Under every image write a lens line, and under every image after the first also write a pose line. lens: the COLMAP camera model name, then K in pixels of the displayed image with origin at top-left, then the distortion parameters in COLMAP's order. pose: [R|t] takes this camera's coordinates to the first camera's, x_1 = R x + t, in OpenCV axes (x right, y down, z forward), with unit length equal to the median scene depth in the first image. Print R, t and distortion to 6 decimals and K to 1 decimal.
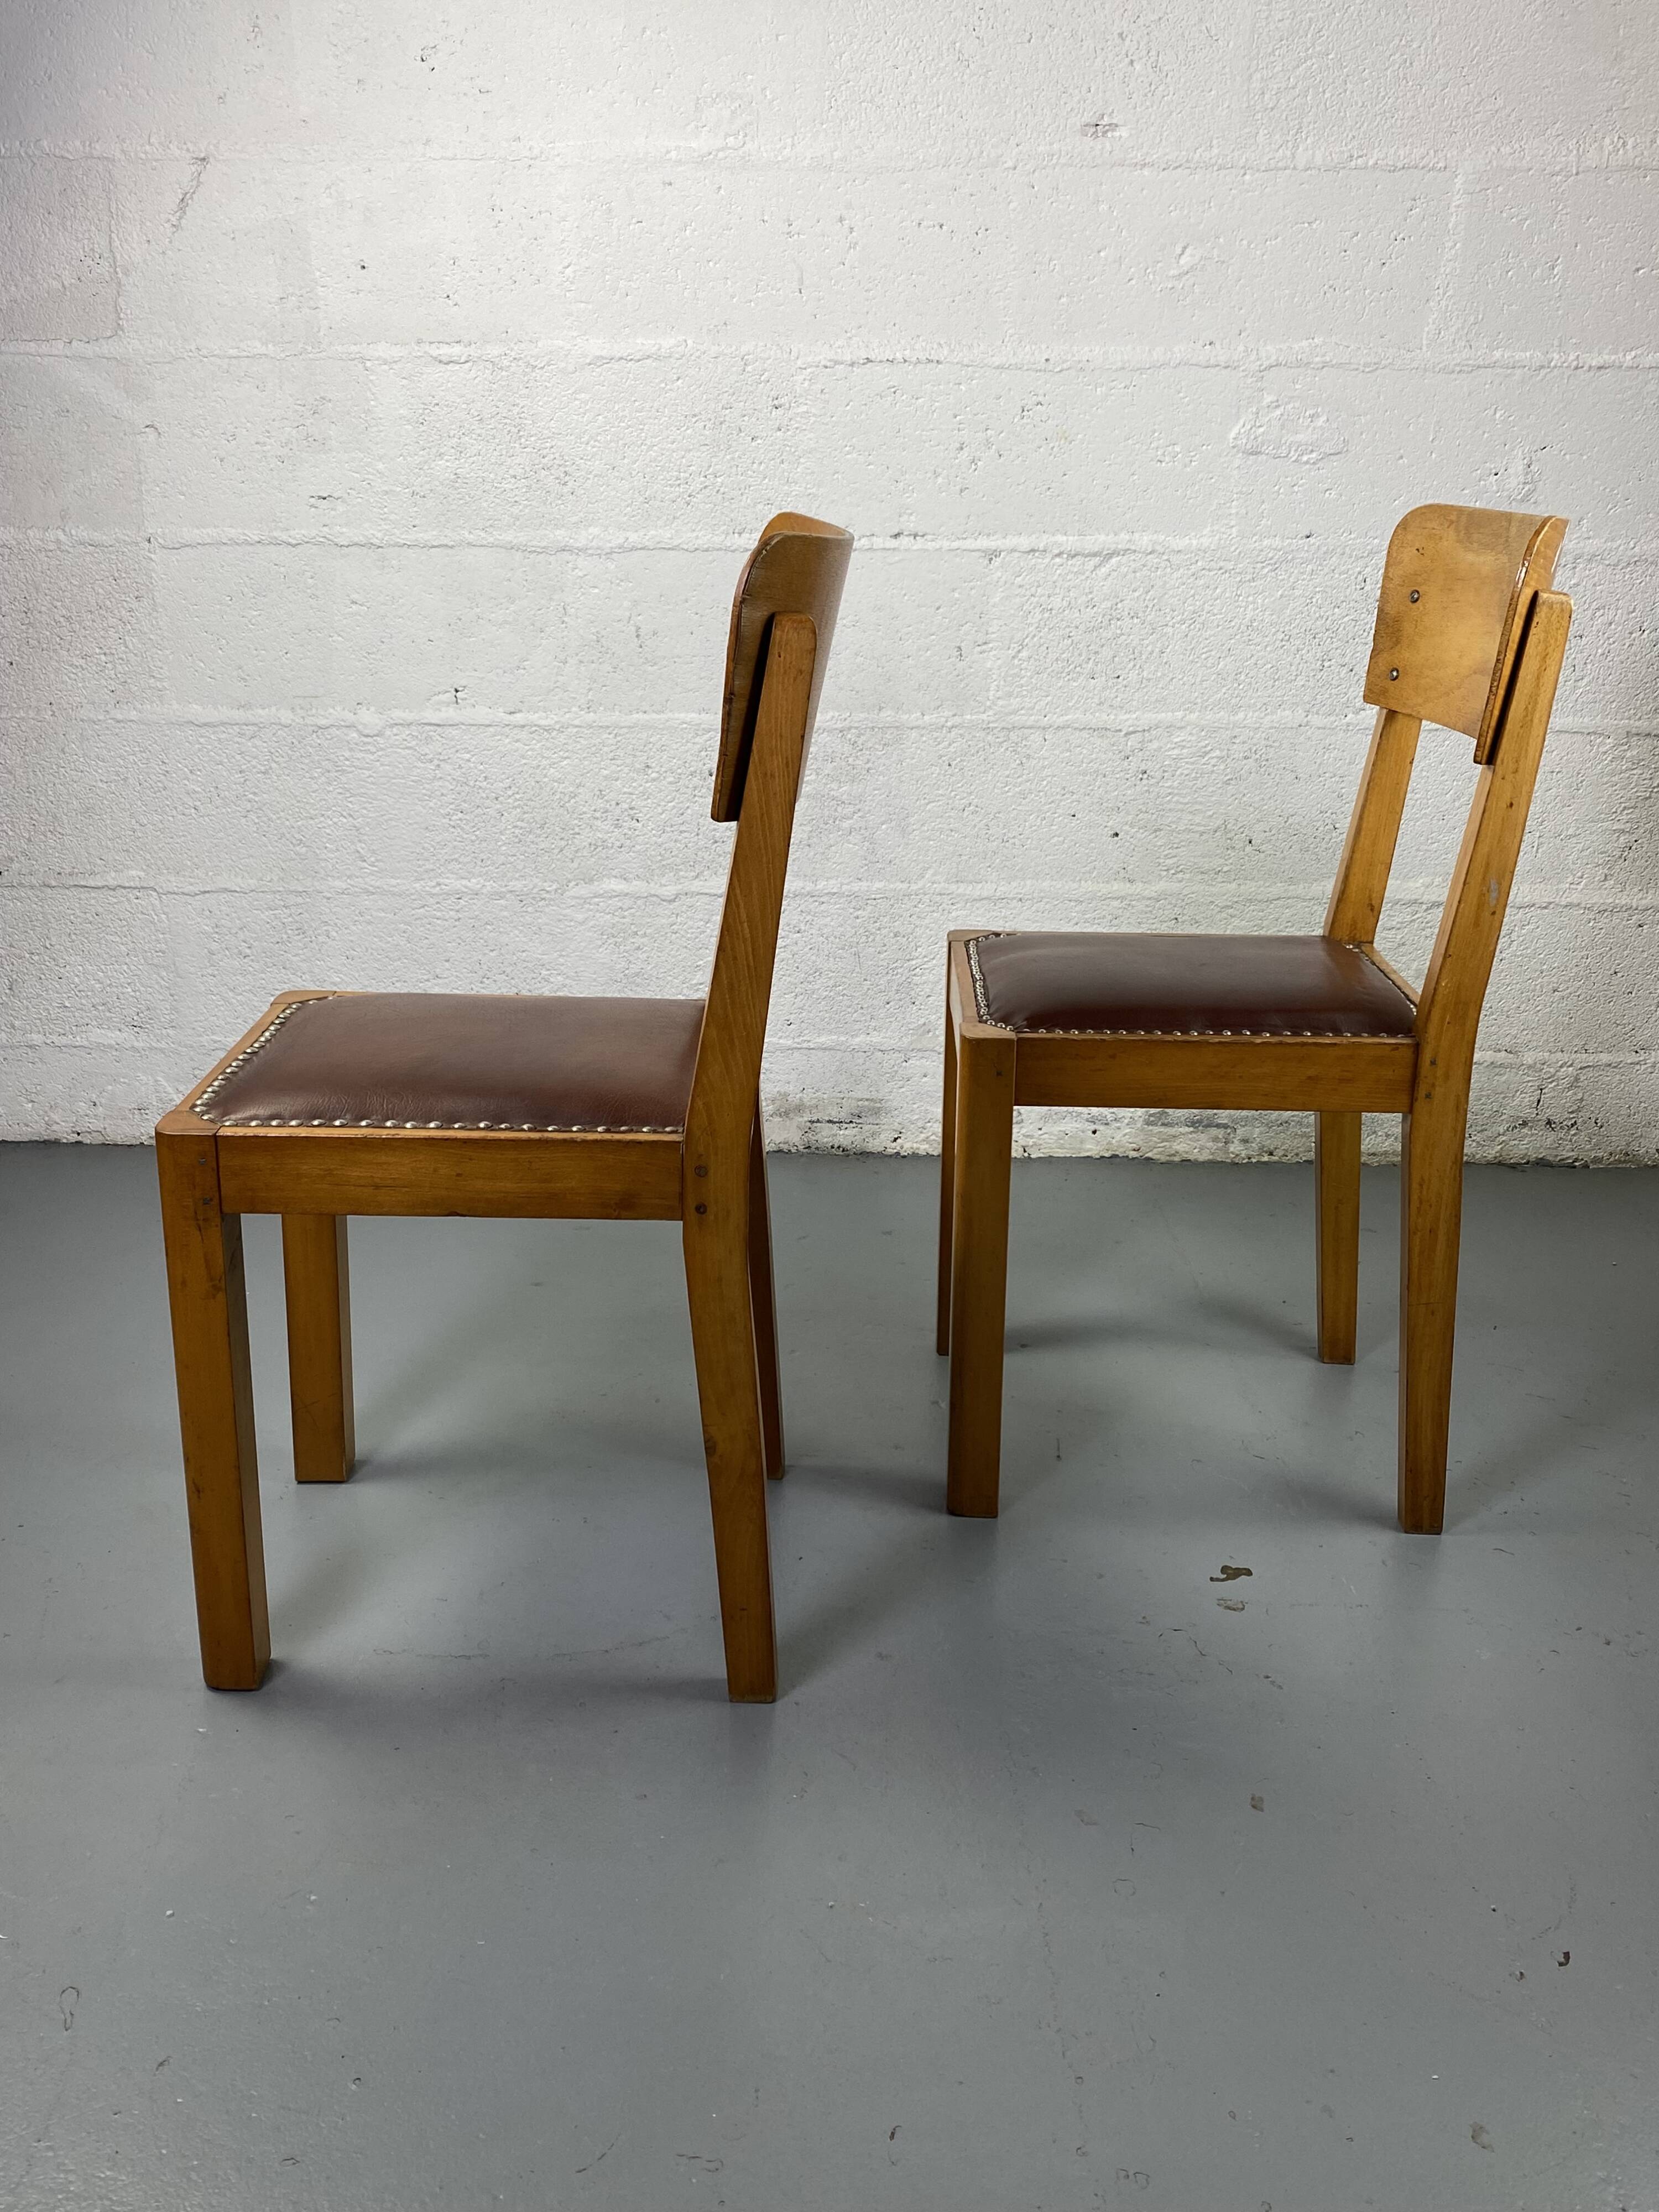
lens RADIAL K [[1950.9, 0, 803.4], [0, 1950.9, 1084.2], [0, 0, 1]] dist [0.039372, -0.052297]
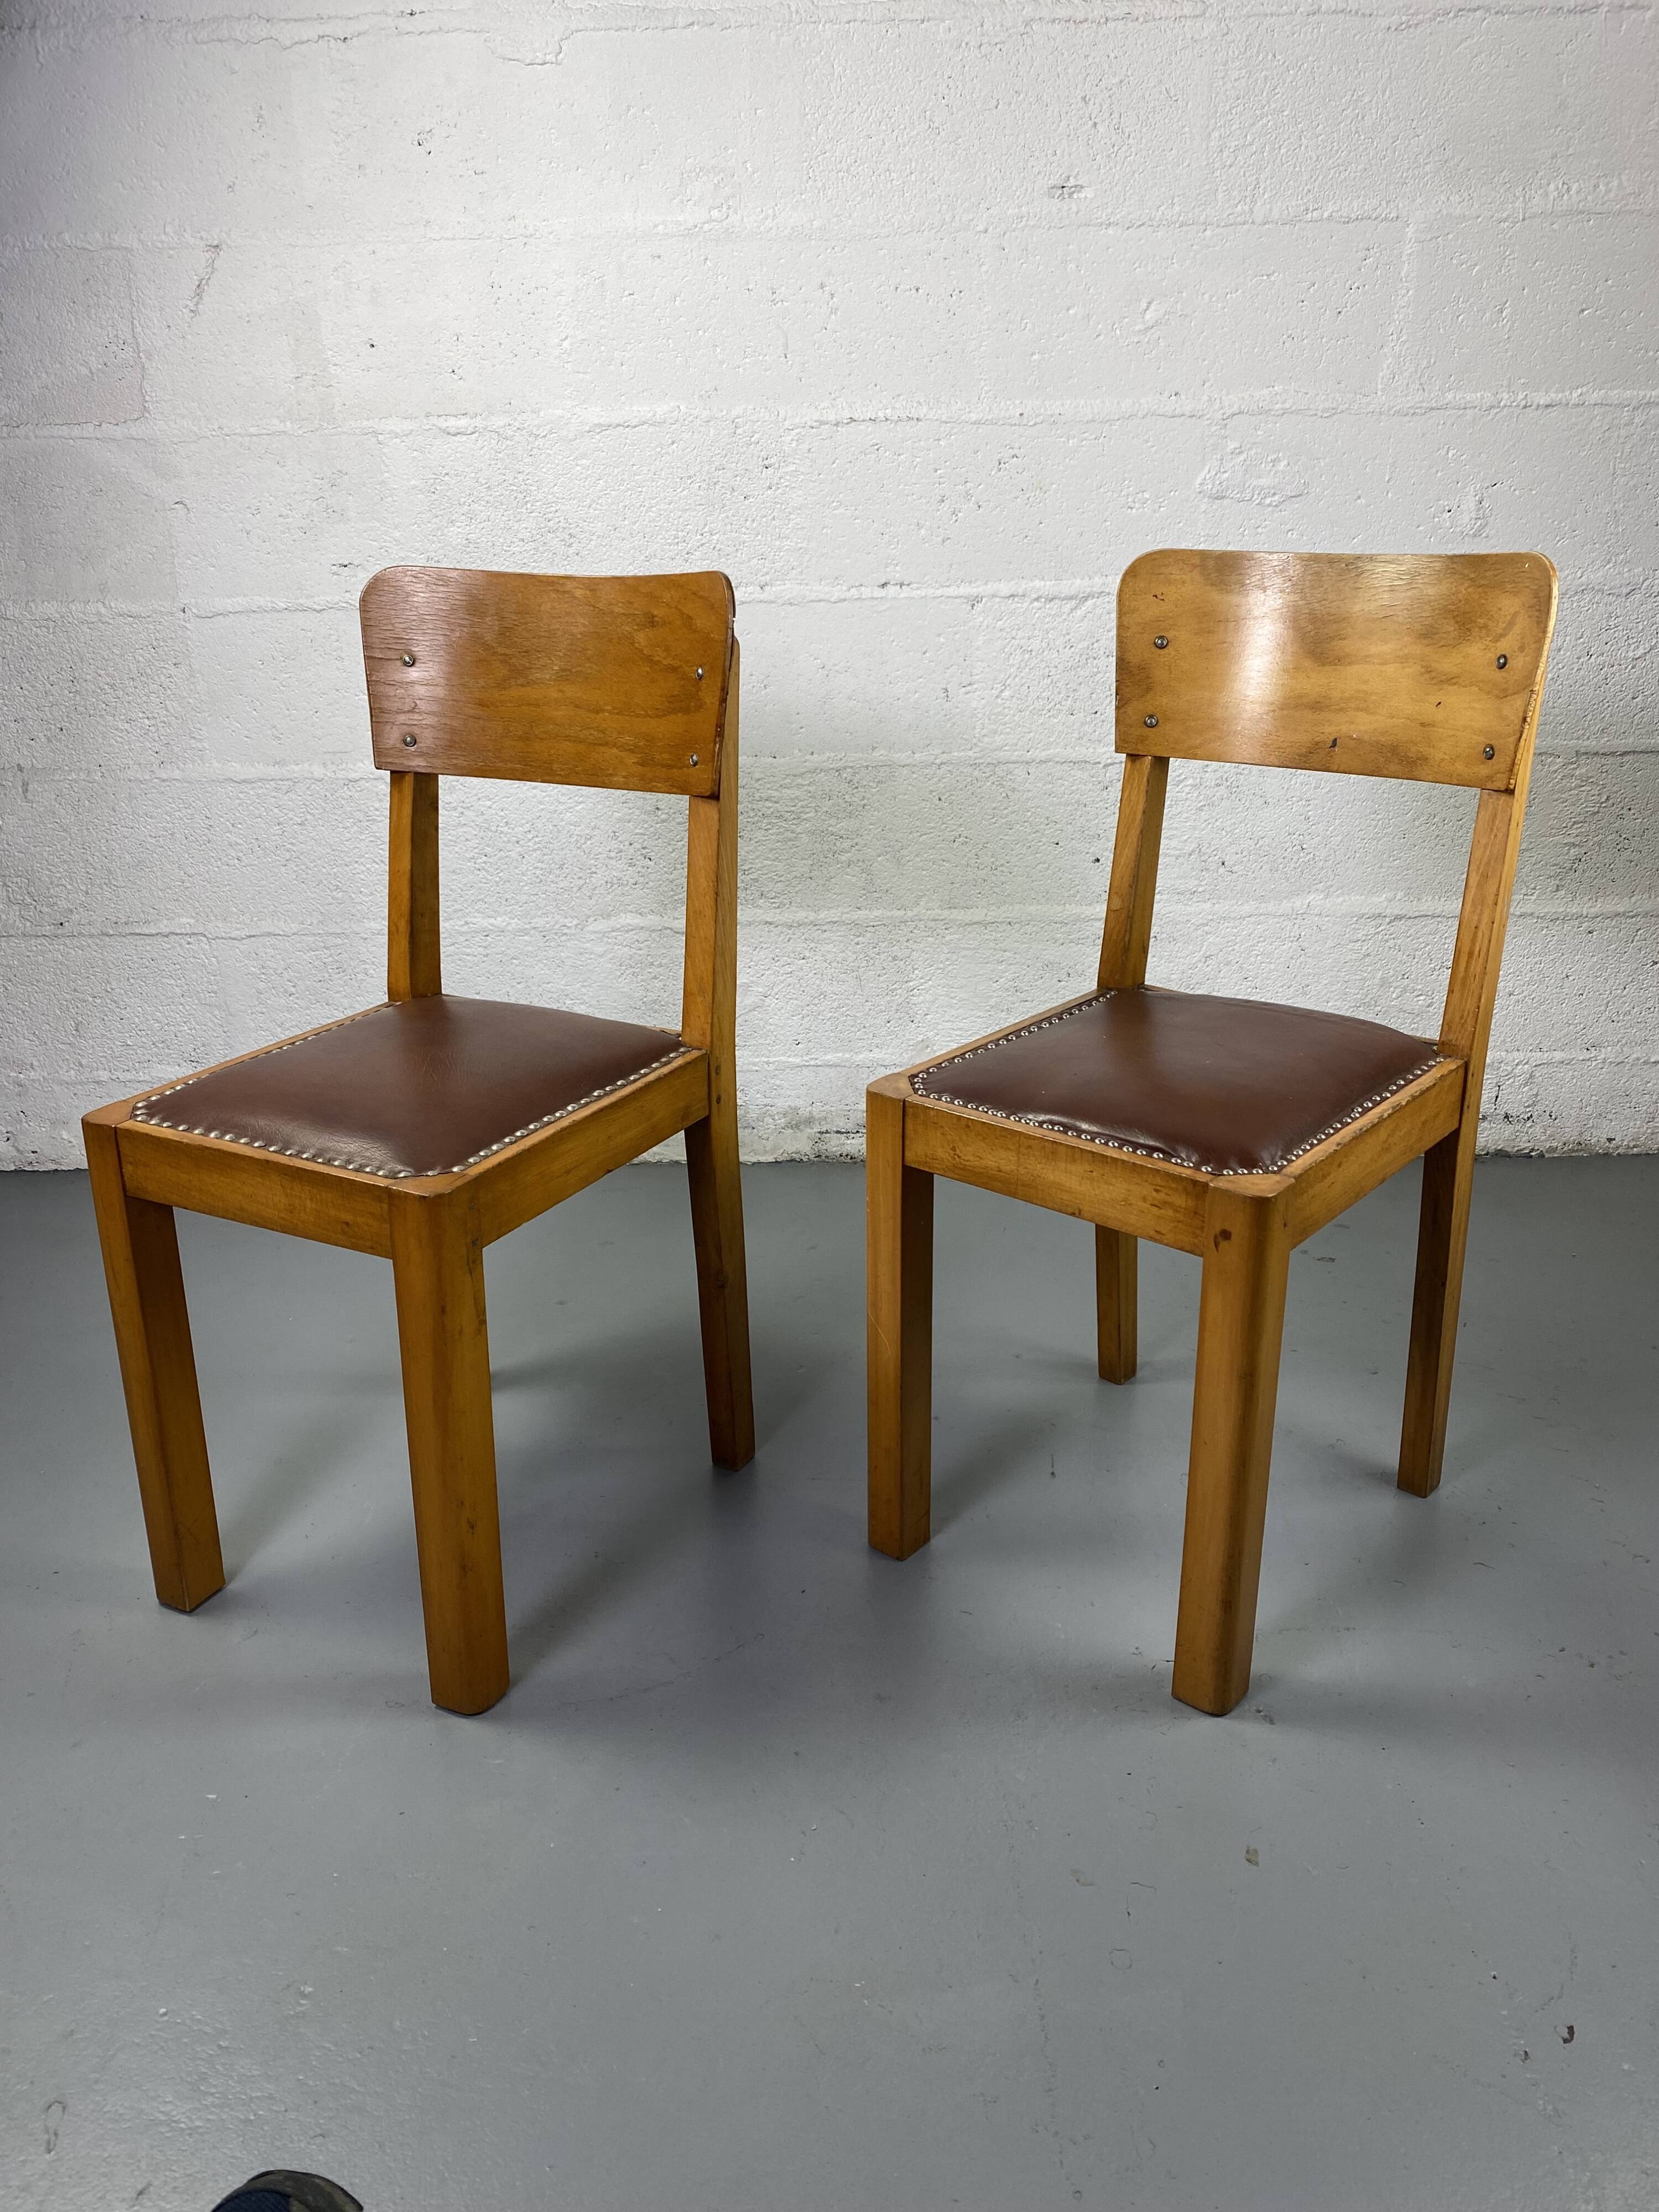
lens RADIAL K [[1672.5, 0, 823.2], [0, 1672.5, 1085.1], [0, 0, 1]] dist [0.022786, -0.018918]
pose [[0.999611, -0.025564, -0.011182, 0.018043], [0.025826, 0.999381, 0.023889, -0.031909], [0.010564, -0.024168, 0.999652, 0.084181]]
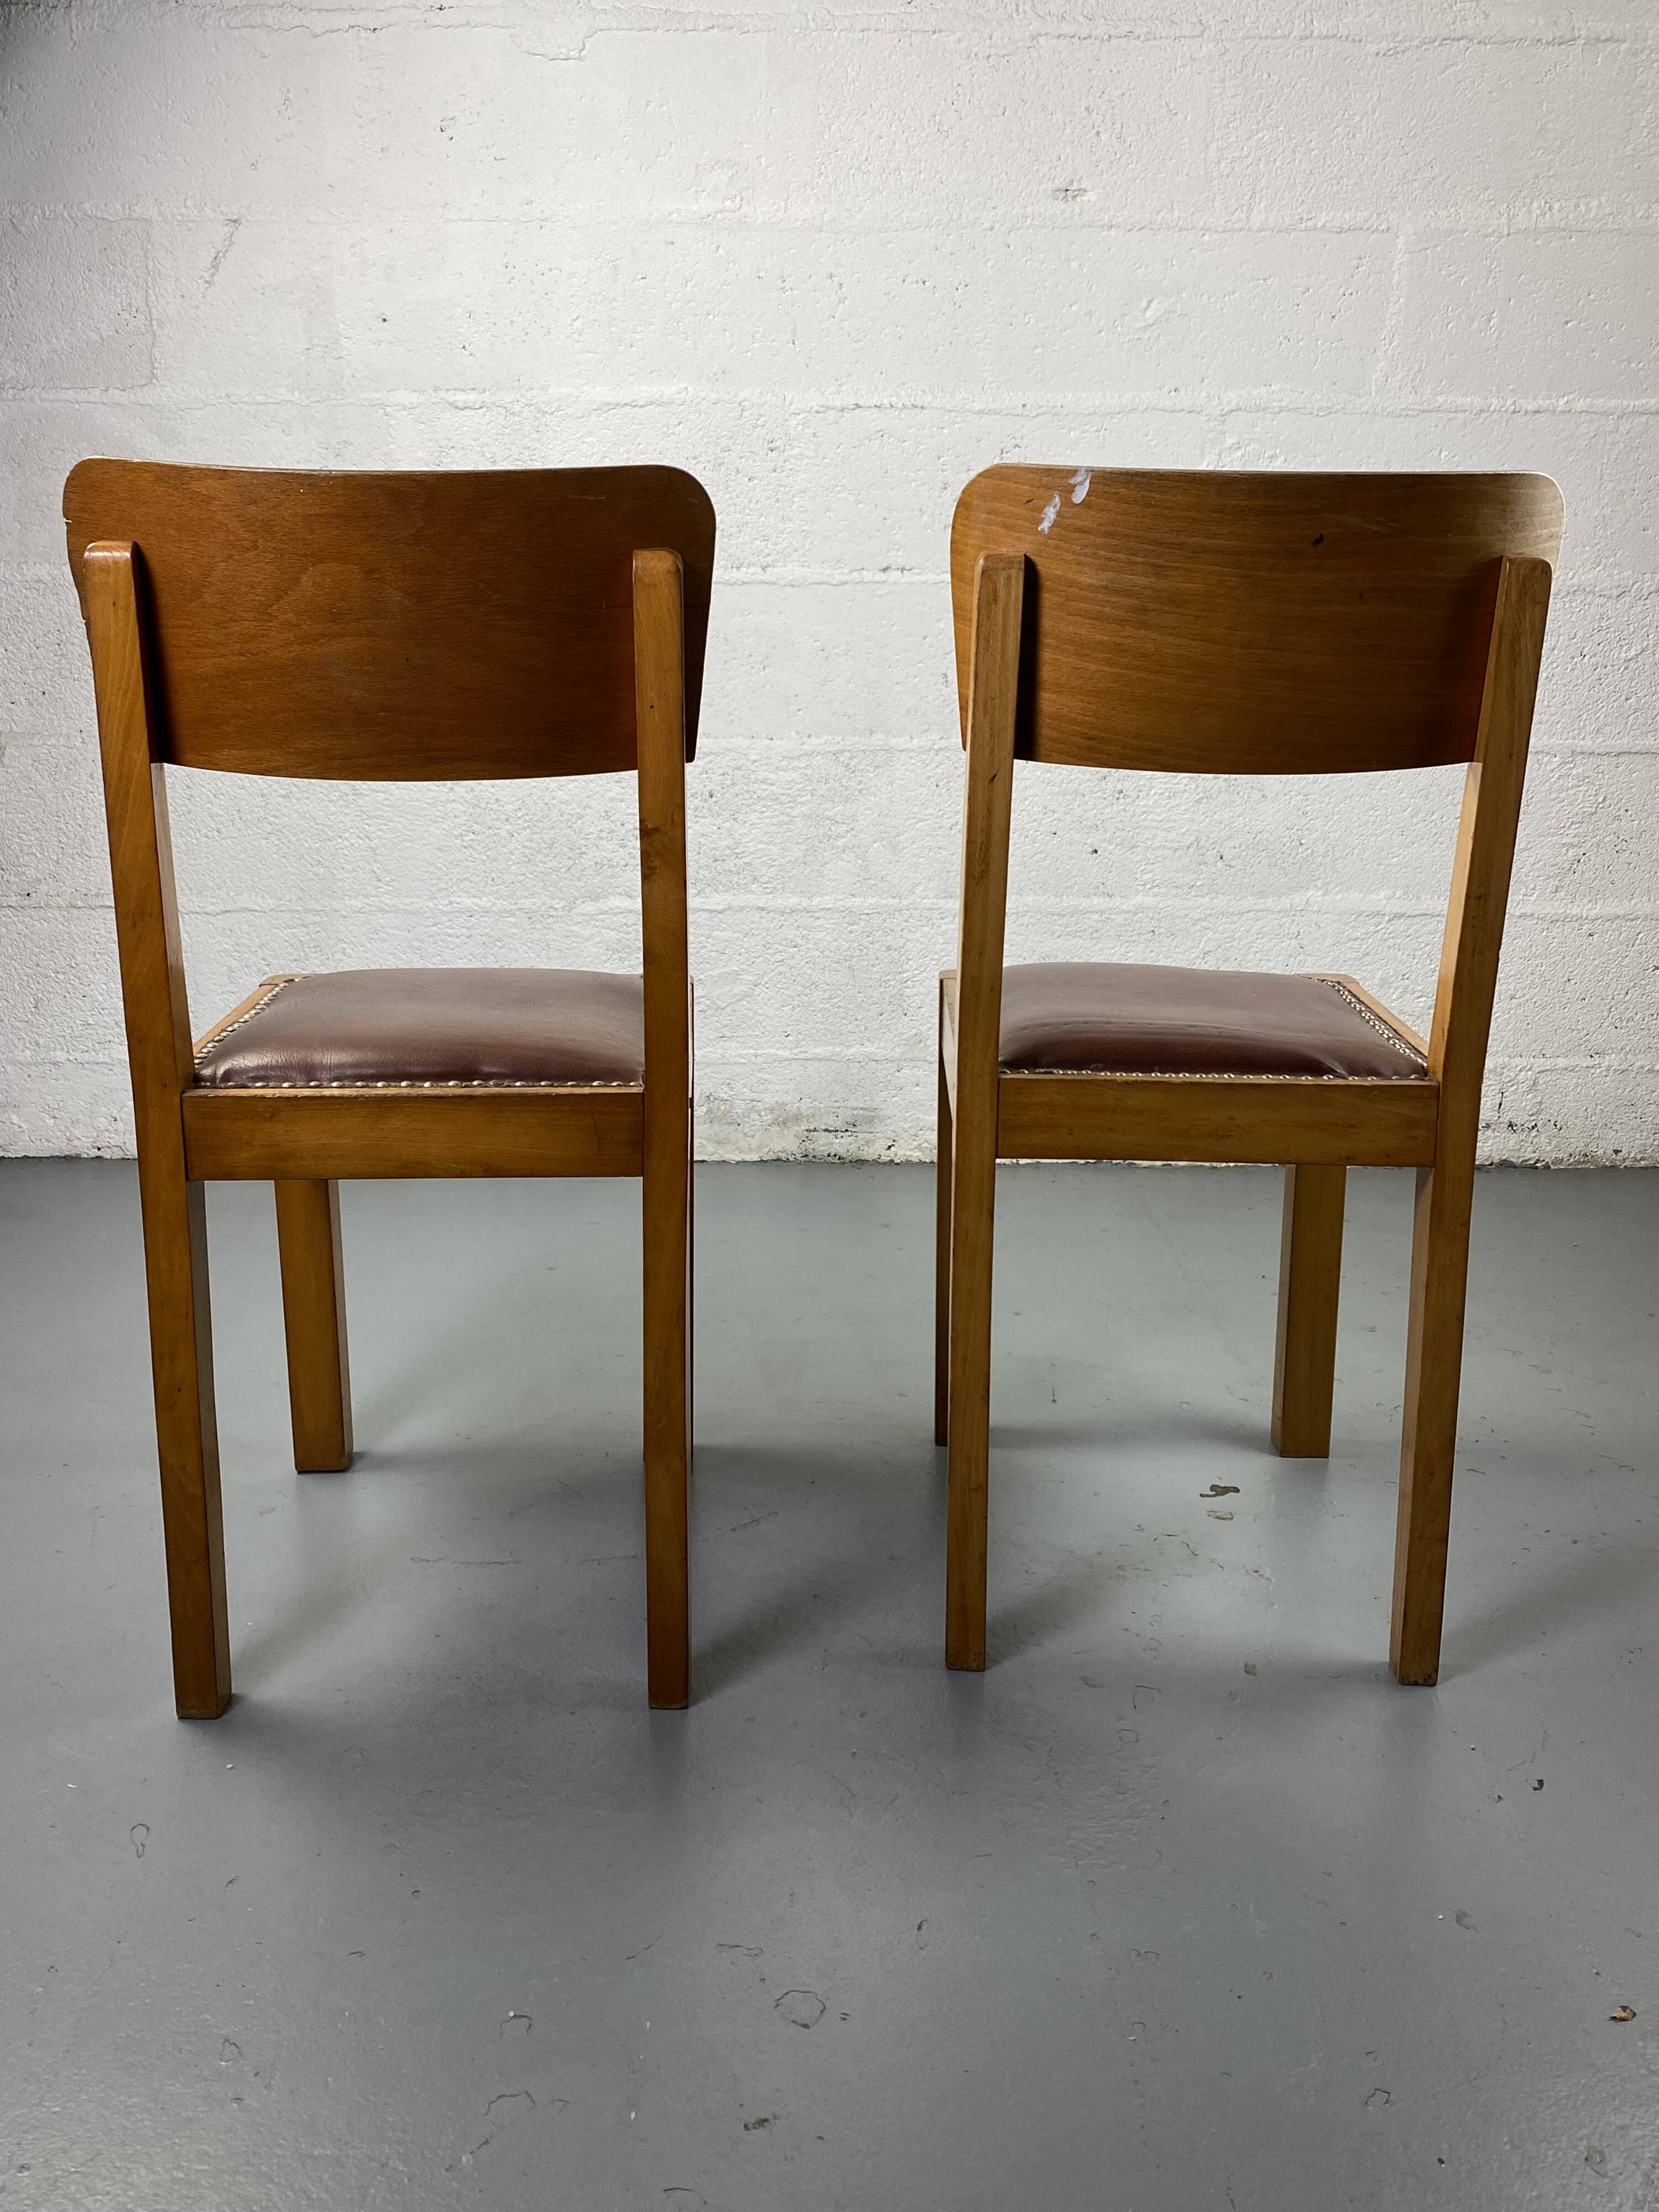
lens RADIAL K [[1950.9, 0, 819.2], [0, 1950.9, 1090.9], [0, 0, 1]] dist [0.039372, -0.052297]
pose [[0.999745, -0.008298, 0.020987, -0.012953], [0.009538, 0.998171, -0.059699, 0.066021], [-0.020453, 0.059884, 0.997996, -0.044297]]
